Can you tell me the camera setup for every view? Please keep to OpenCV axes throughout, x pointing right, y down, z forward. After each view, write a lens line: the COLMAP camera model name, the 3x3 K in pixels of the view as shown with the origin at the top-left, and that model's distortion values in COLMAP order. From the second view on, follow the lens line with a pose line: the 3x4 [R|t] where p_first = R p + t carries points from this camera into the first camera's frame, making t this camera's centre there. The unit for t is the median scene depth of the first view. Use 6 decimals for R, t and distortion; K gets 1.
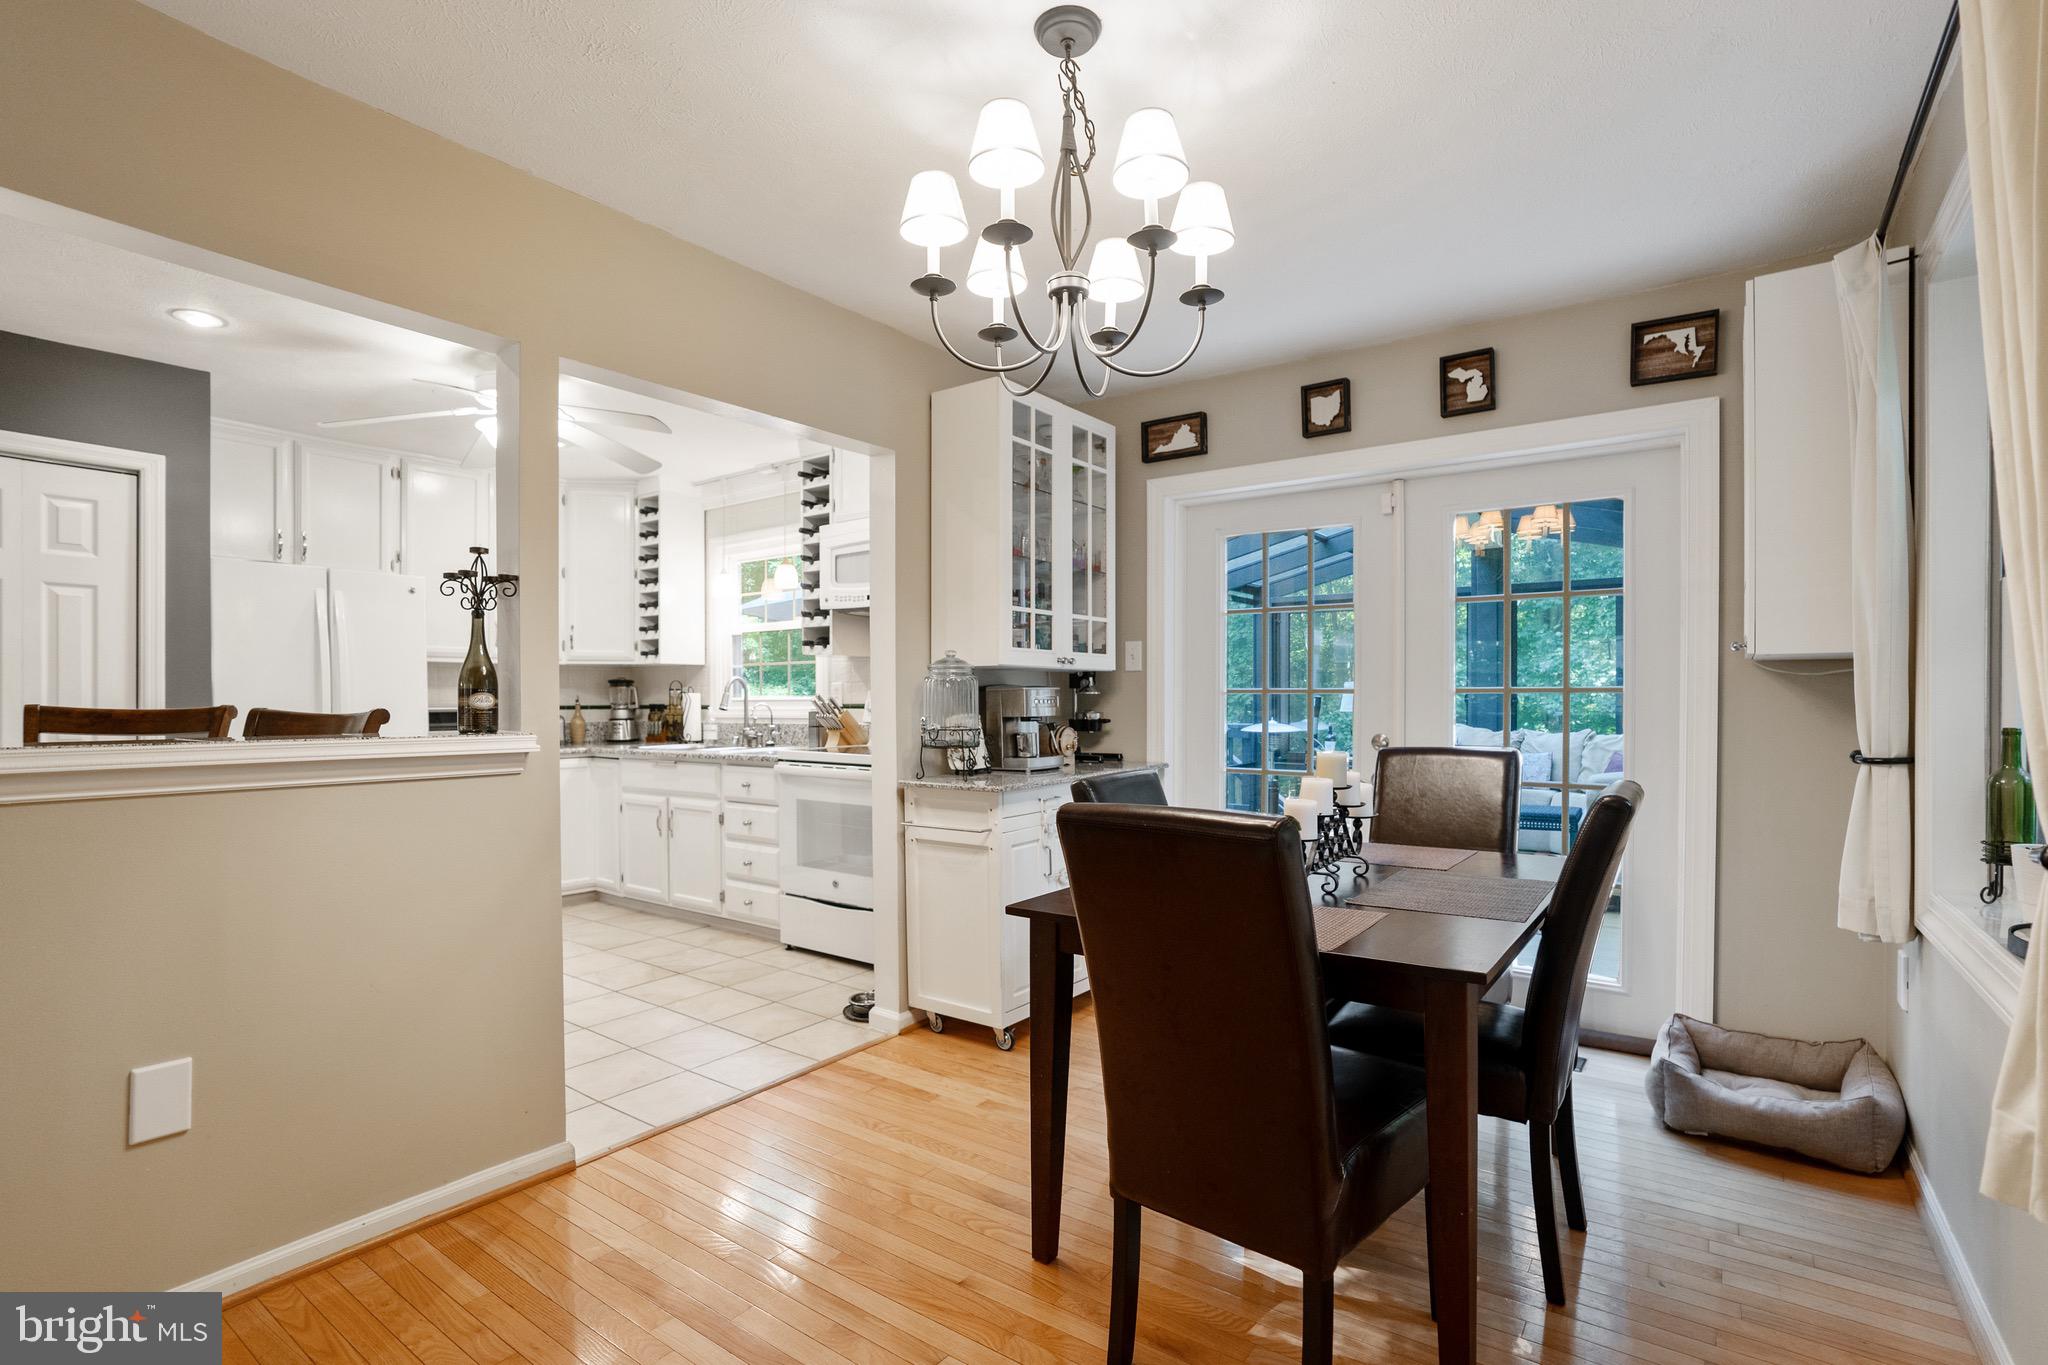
lens RADIAL K [[960.7, 0, 1028.9], [0, 960.7, 709.2], [0, 0, 1]] dist [-0.057120, 0.017579]
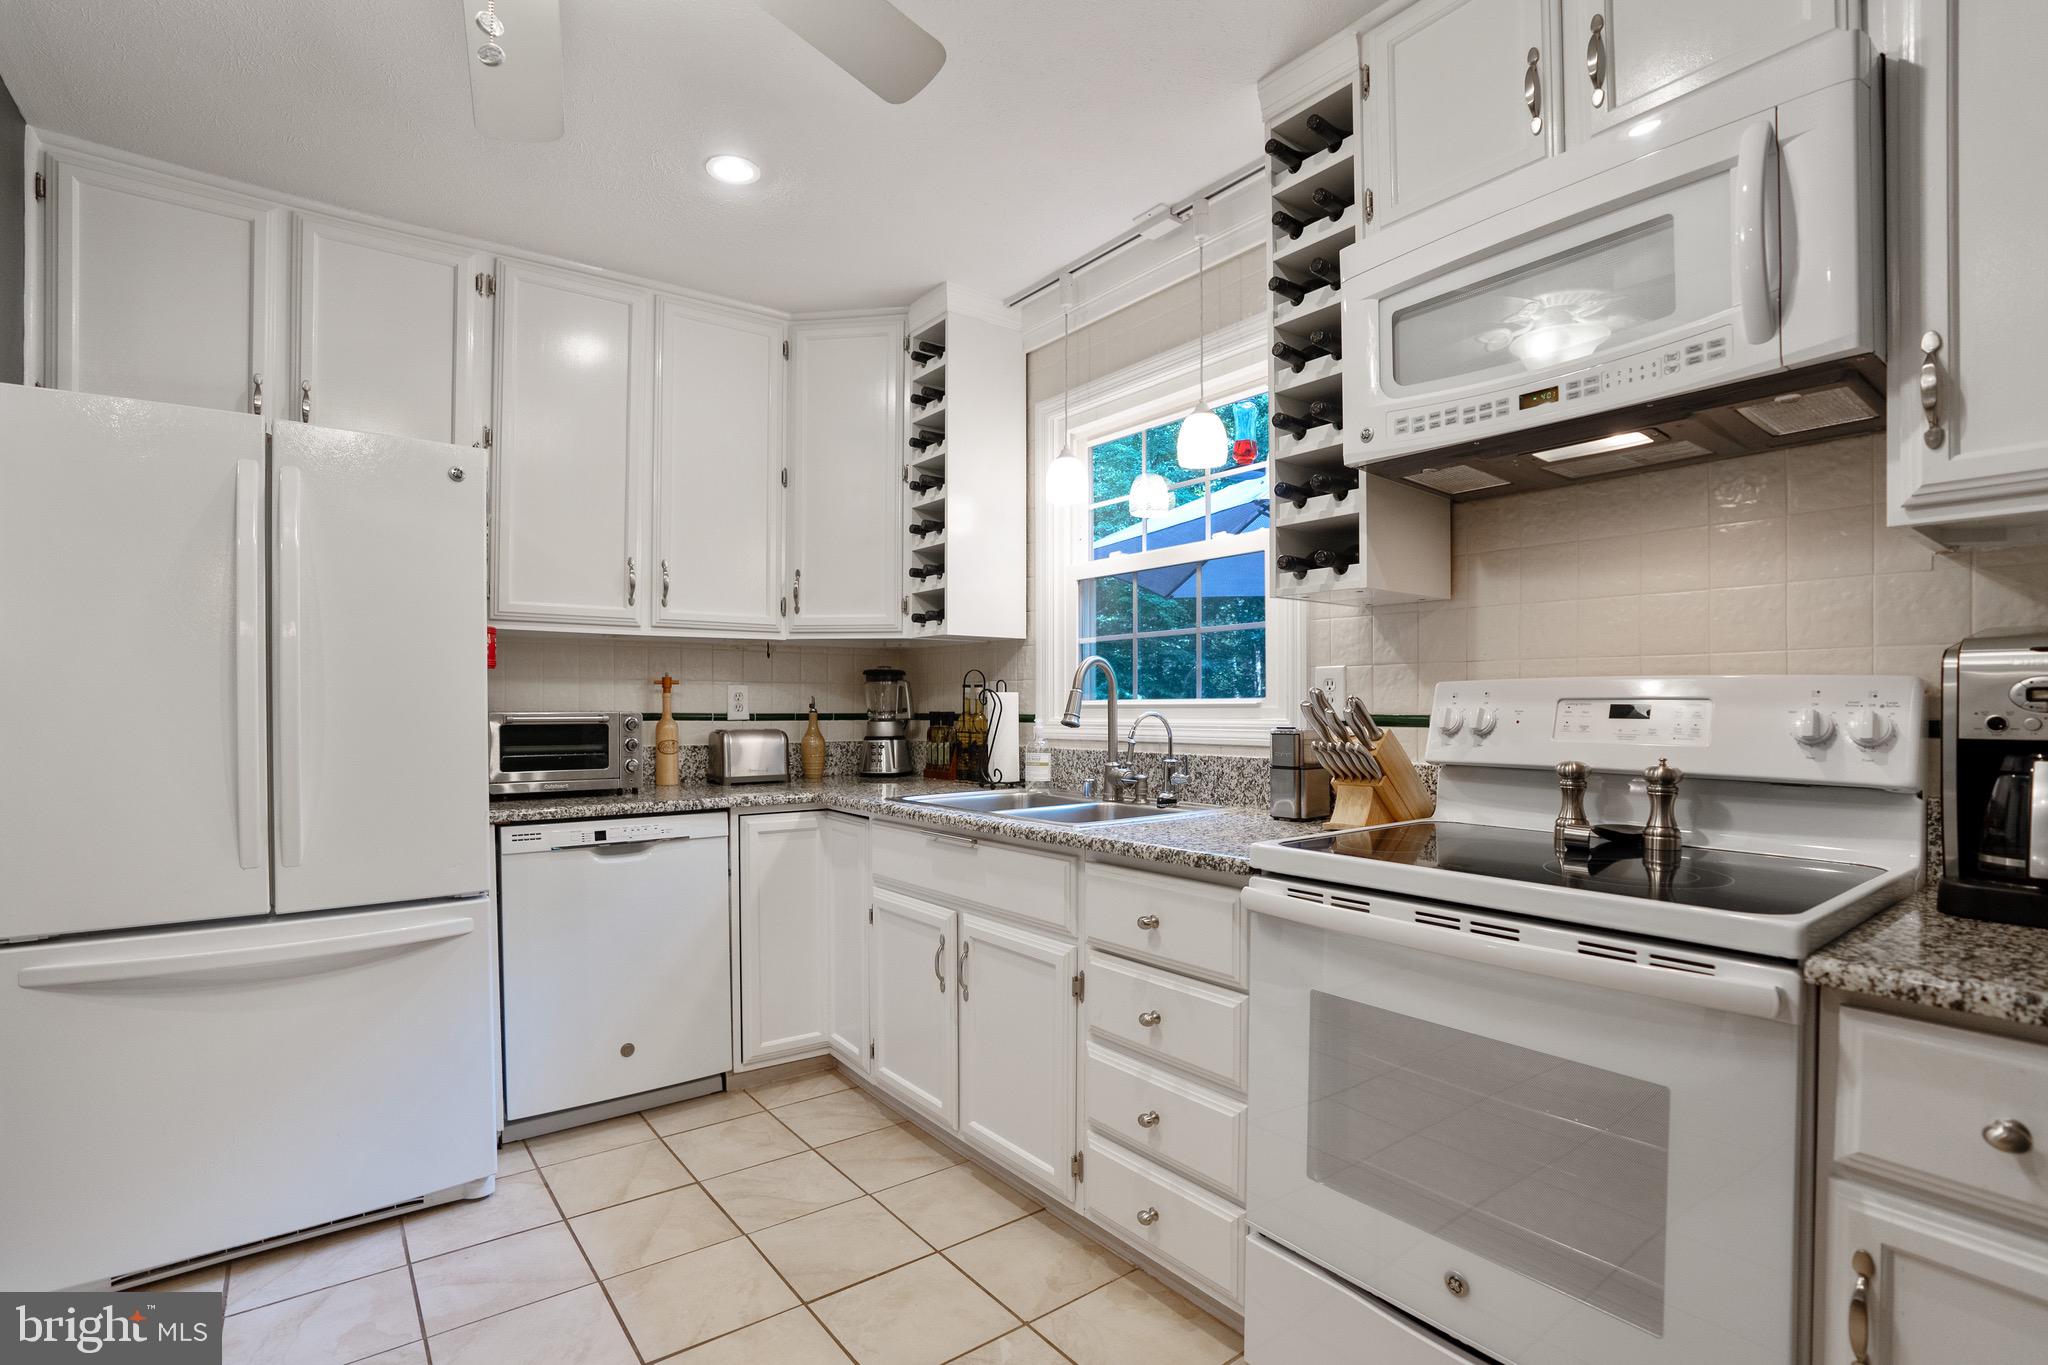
lens RADIAL K [[960.7, 0, 1030.7], [0, 960.7, 717.0], [0, 0, 1]] dist [-0.057120, 0.017579]
pose [[0.958687, 0.006824, -0.284380, -0.213680], [-0.006920, 0.999976, 0.000668, -0.003821], [0.284378, 0.001327, 0.958711, 0.563570]]
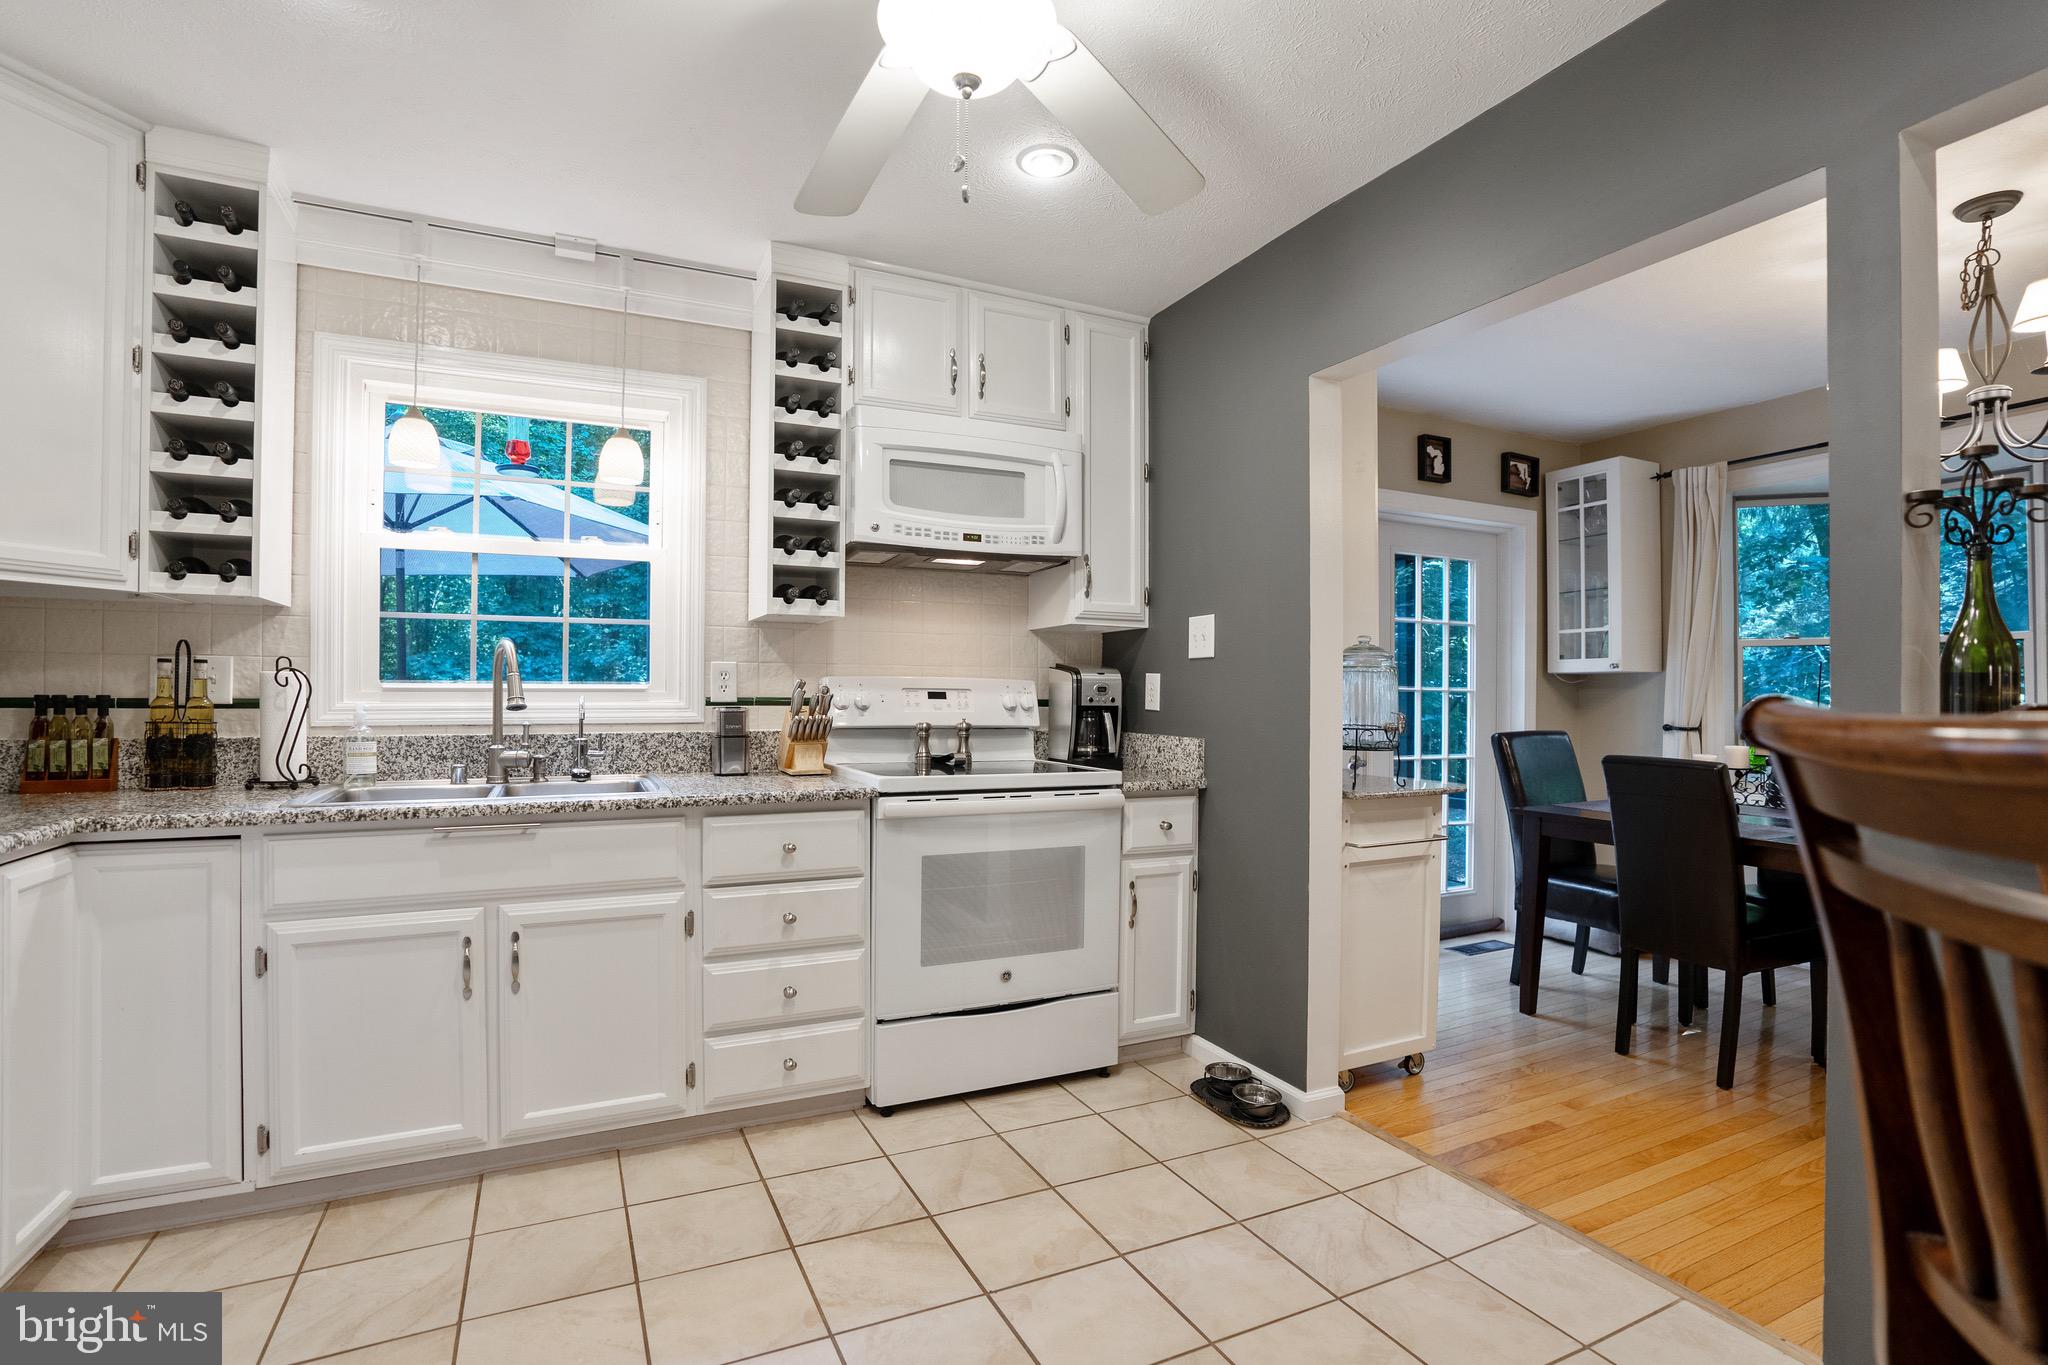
lens RADIAL K [[960.7, 0, 1022.9], [0, 960.7, 697.4], [0, 0, 1]] dist [-0.057120, 0.017579]
pose [[0.476752, 0.004477, 0.879026, -0.652487], [0.002300, 0.999977, -0.006340, -0.001367], [-0.879035, 0.005044, 0.476731, 0.578929]]
